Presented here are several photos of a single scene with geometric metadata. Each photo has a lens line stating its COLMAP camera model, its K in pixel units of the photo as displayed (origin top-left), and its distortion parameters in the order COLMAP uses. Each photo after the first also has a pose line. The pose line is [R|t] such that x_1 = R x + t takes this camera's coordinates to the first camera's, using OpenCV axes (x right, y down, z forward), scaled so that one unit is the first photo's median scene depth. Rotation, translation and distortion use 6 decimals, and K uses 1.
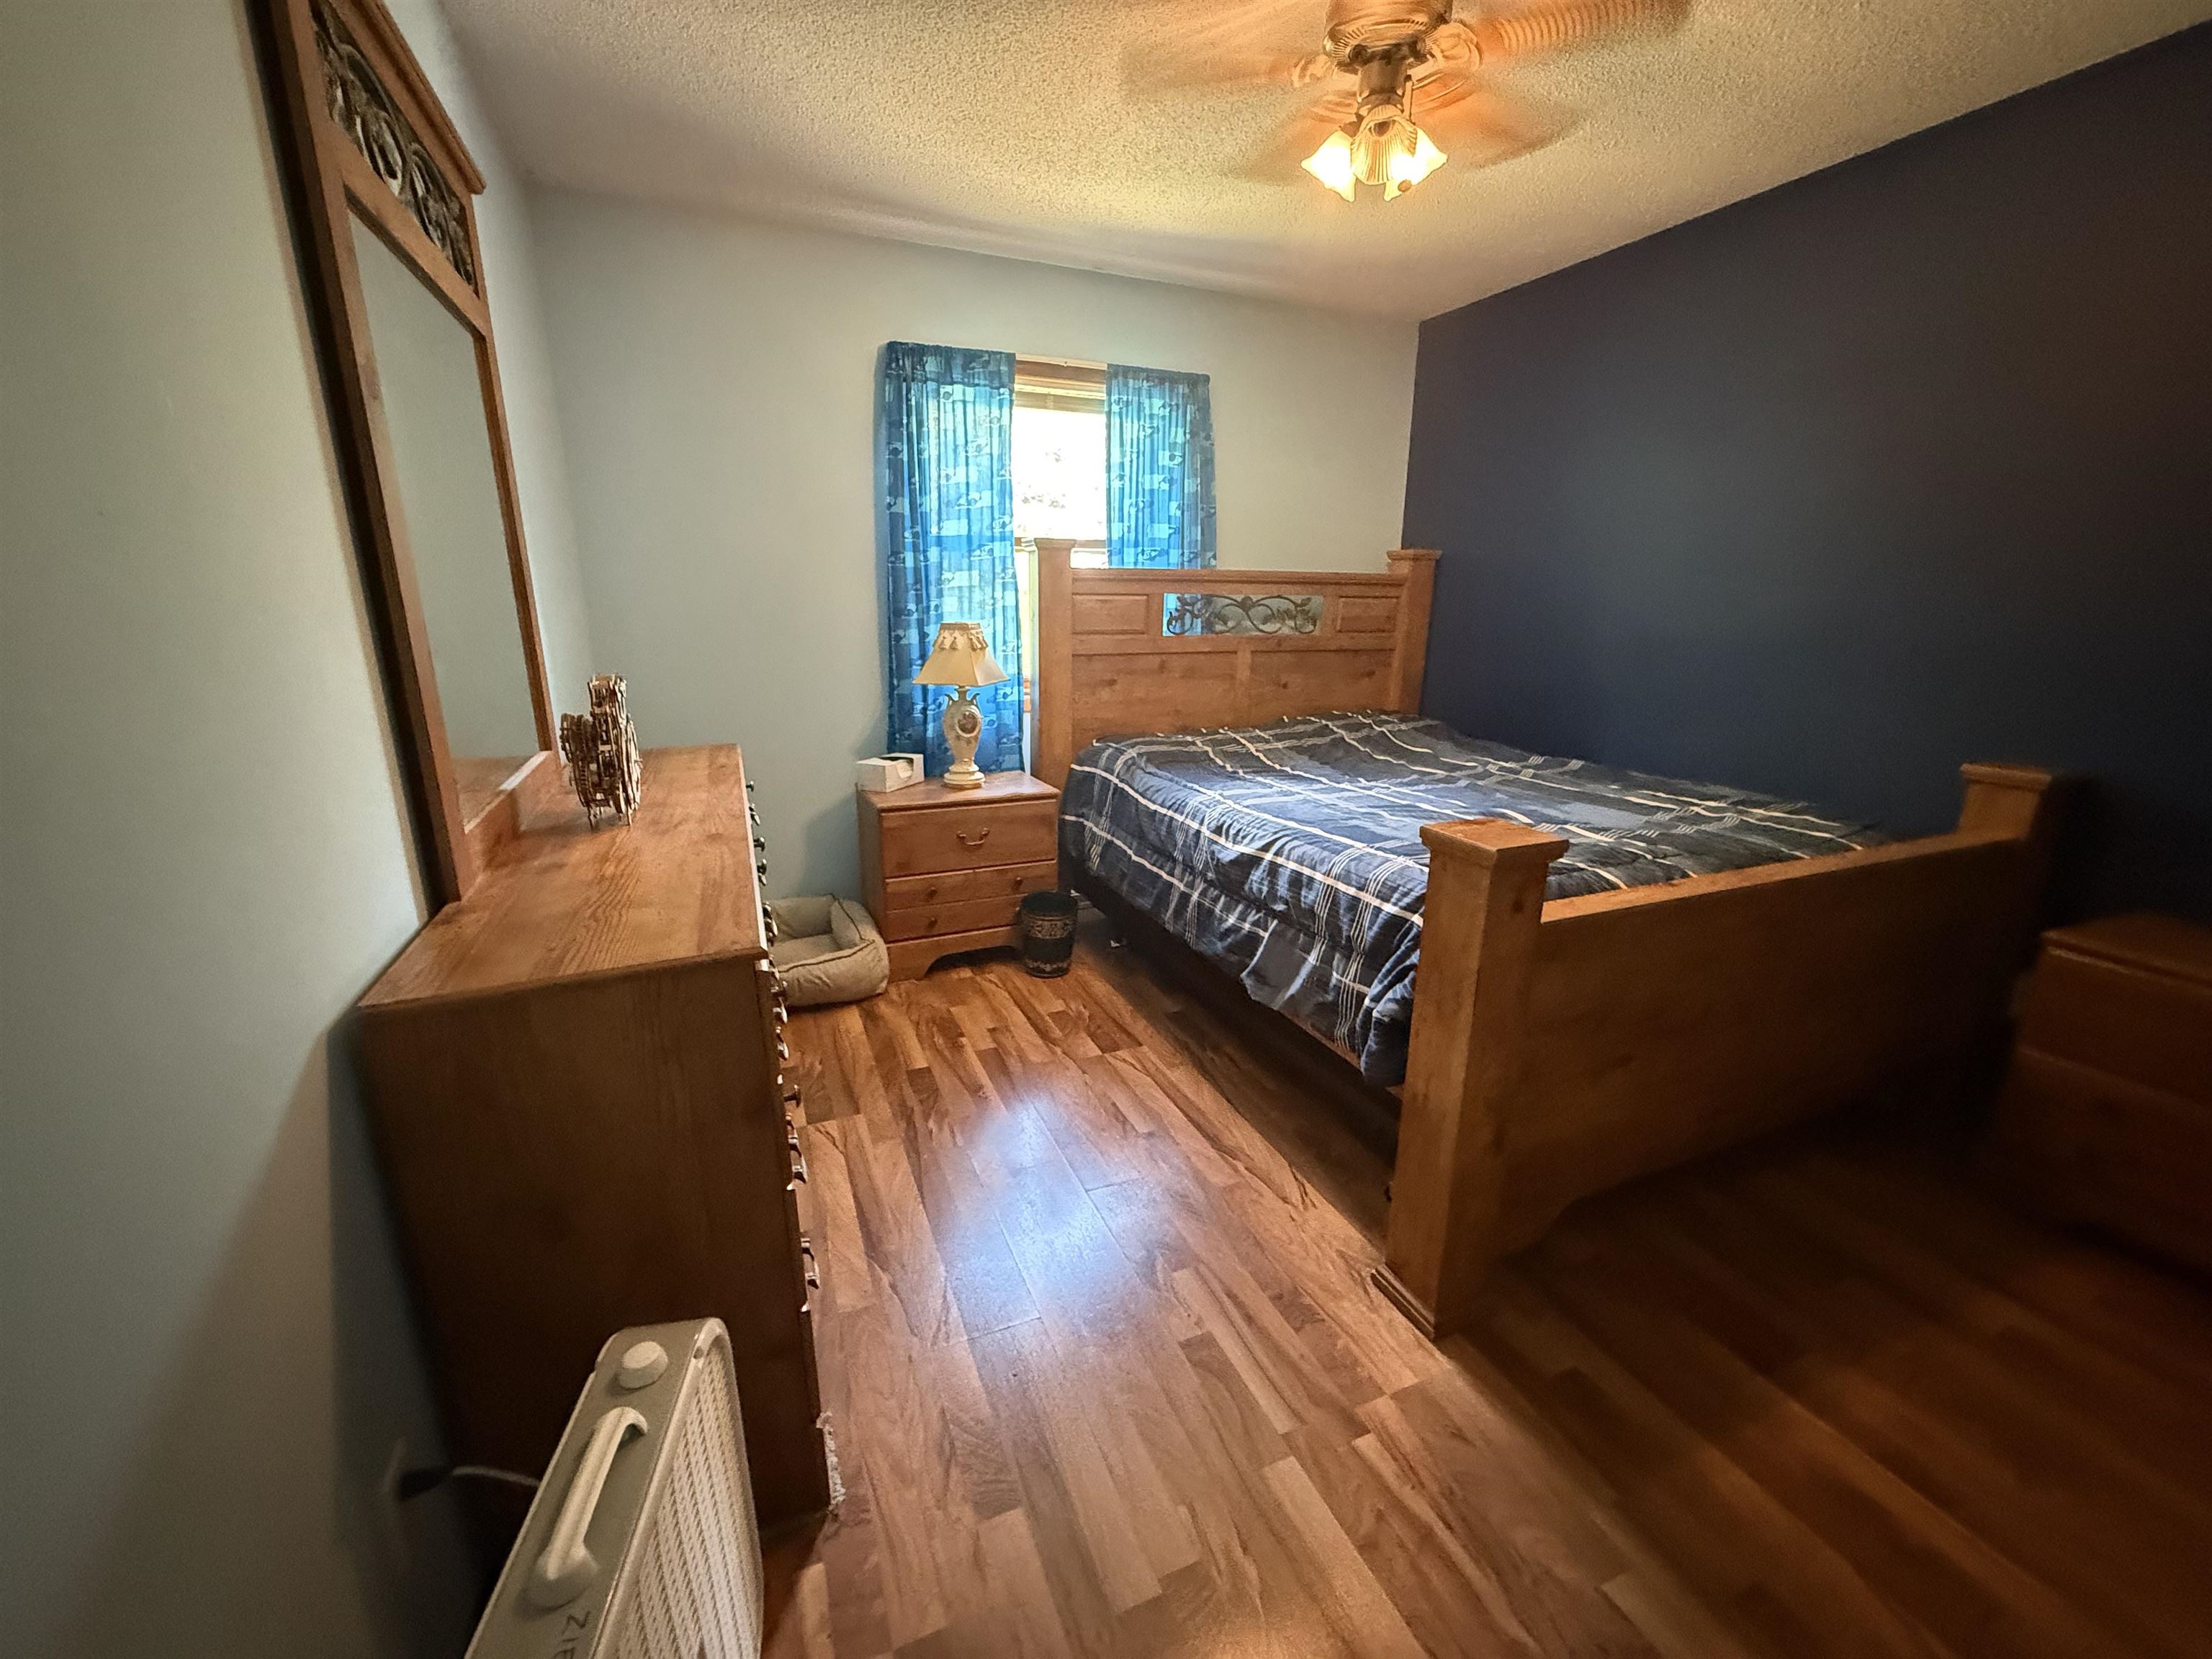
lens RADIAL K [[875.4, 0, 1100.5], [0, 875.4, 830.6], [0, 0, 1]] dist [-0.002034, -0.000273]
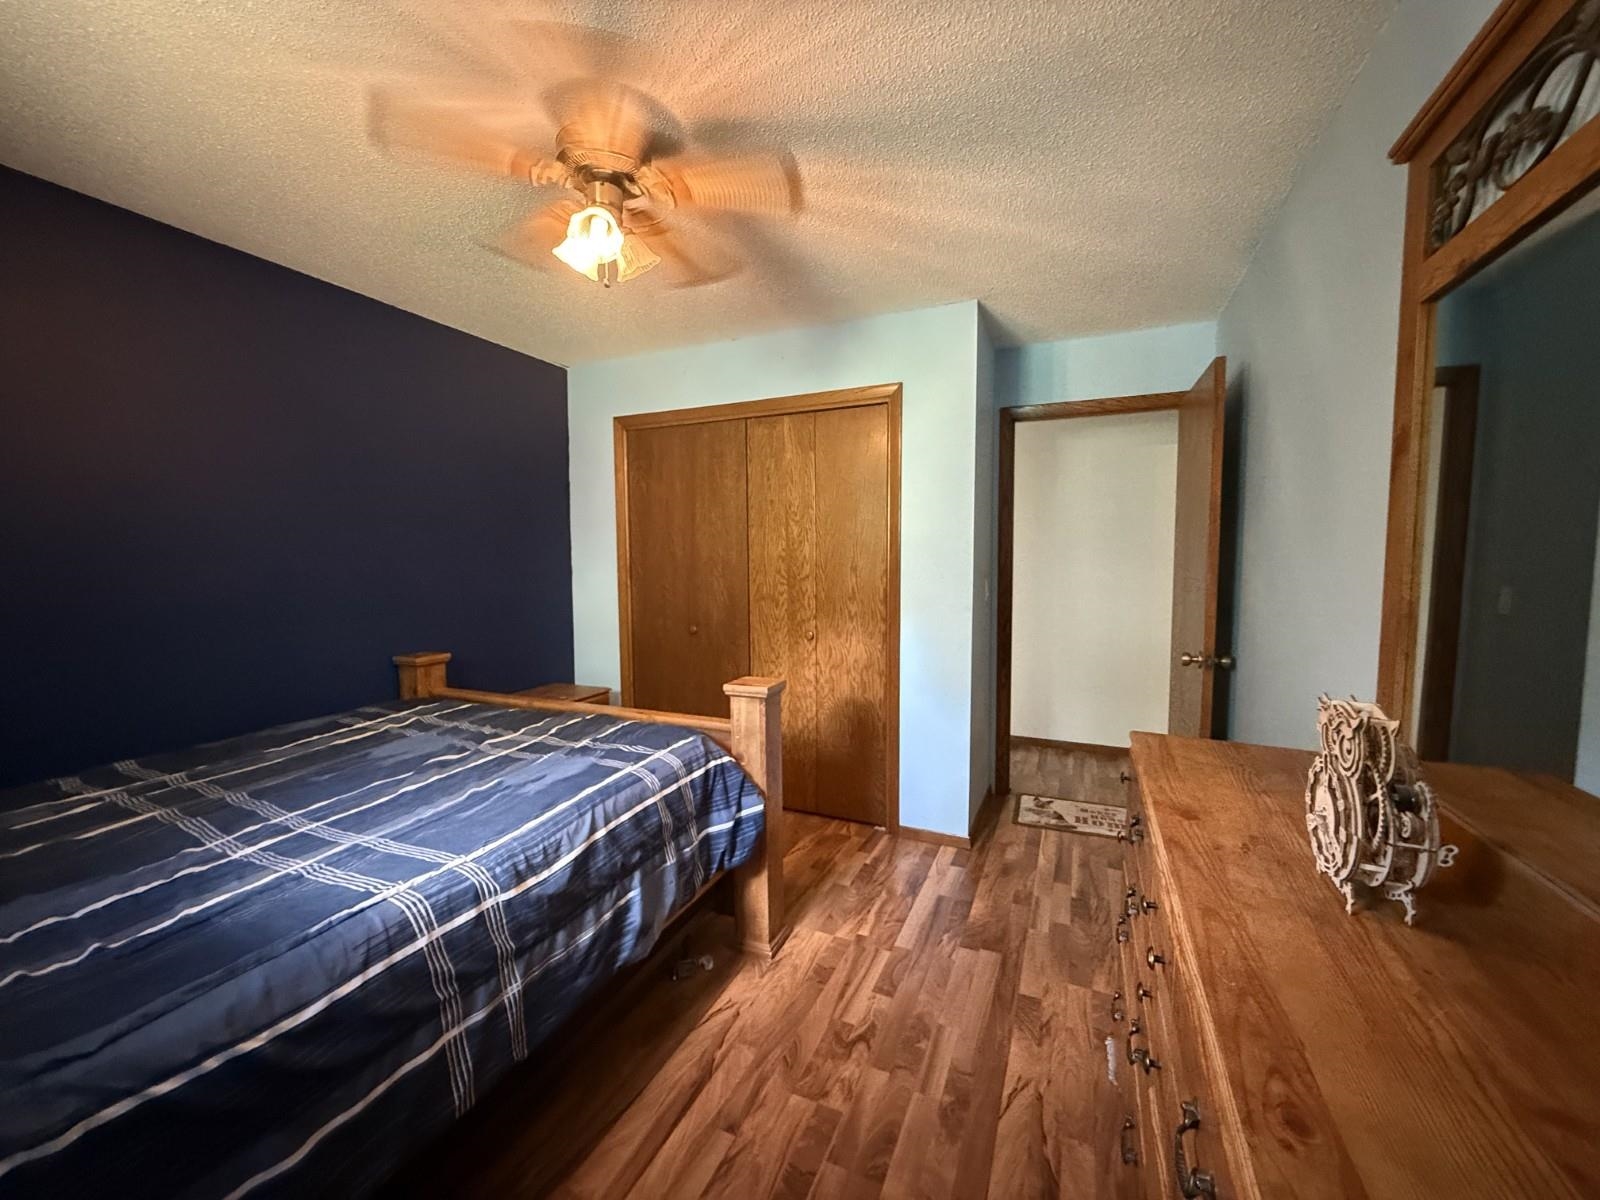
lens RADIAL K [[633.2, 0, 796.0], [0, 633.2, 600.8], [0, 0, 1]] dist [-0.002034, -0.000273]
pose [[-0.681238, -0.053375, 0.730114, -0.331267], [0.189354, 0.950550, 0.246169, -0.251784], [-0.707149, 0.305949, -0.637444, 0.869703]]
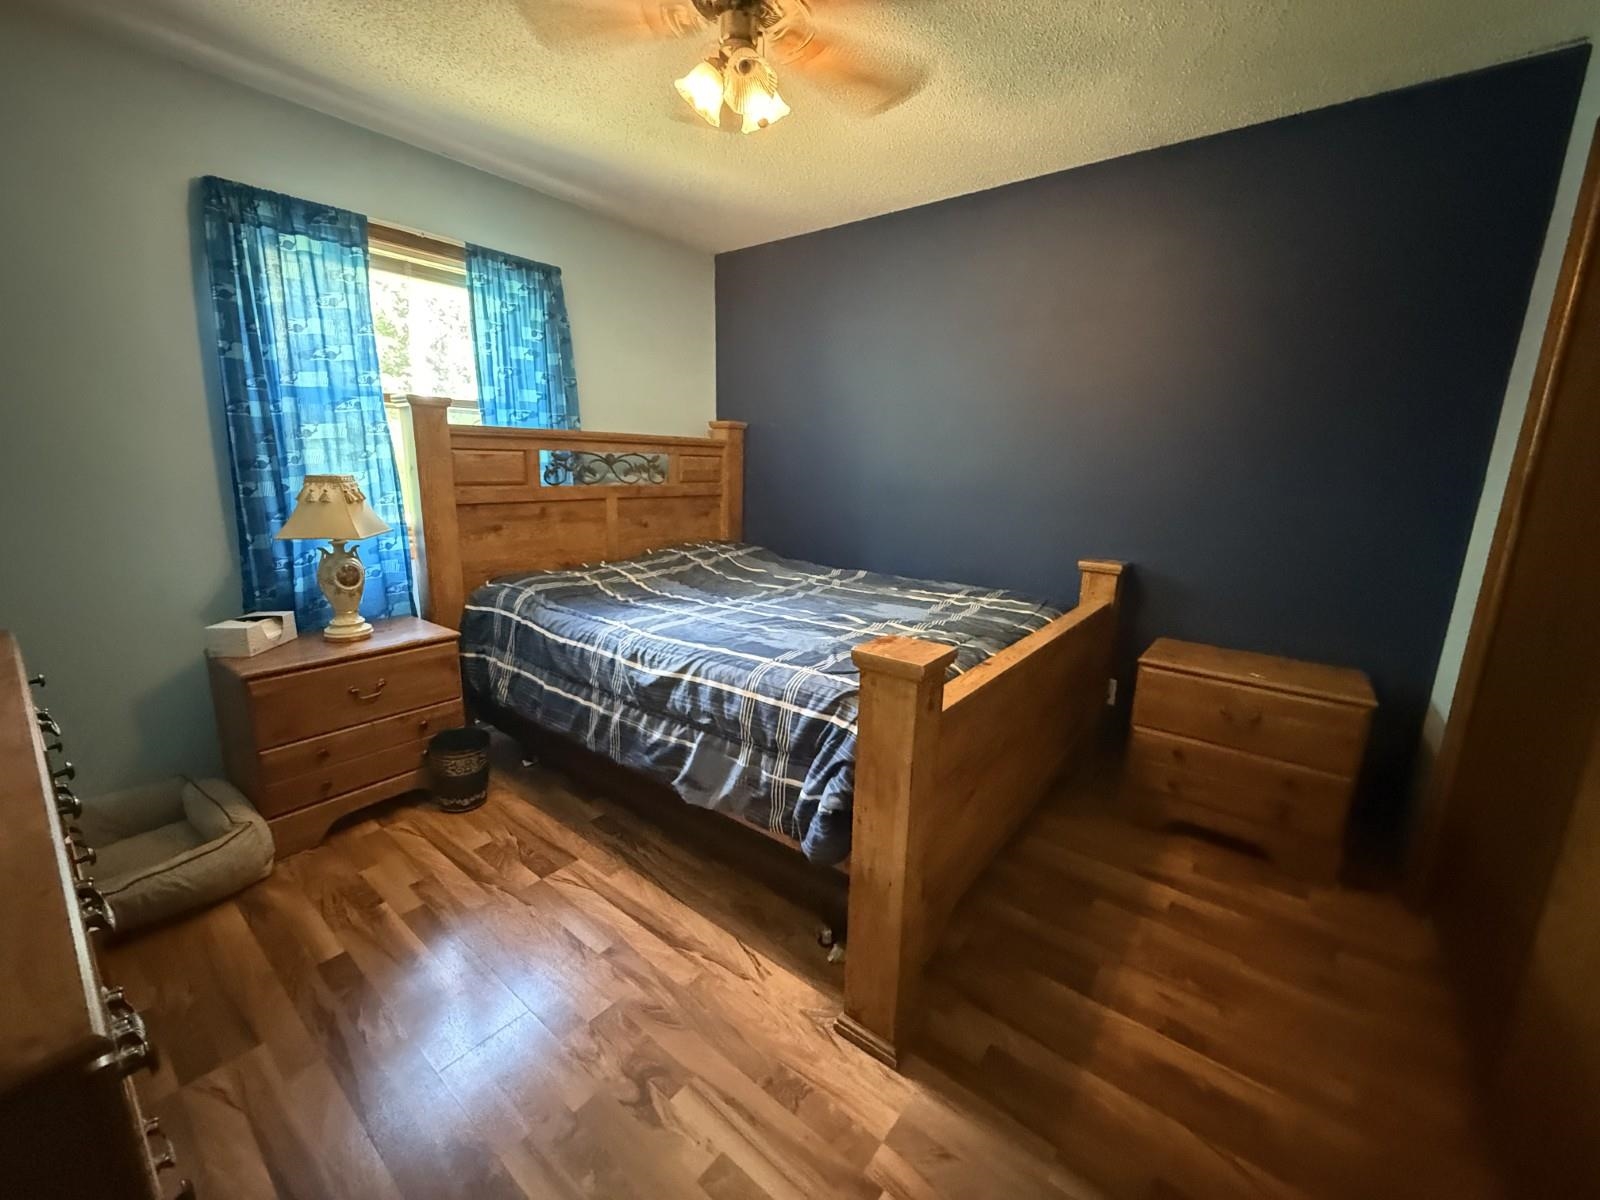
lens RADIAL K [[633.8, 0, 793.9], [0, 633.8, 600.4], [0, 0, 1]] dist [0.001509, -0.000080]
pose [[0.876816, -0.091214, 0.472095, -0.051362], [0.106901, 0.994249, -0.006446, -0.036780], [-0.468792, 0.056119, 0.881524, 0.132625]]
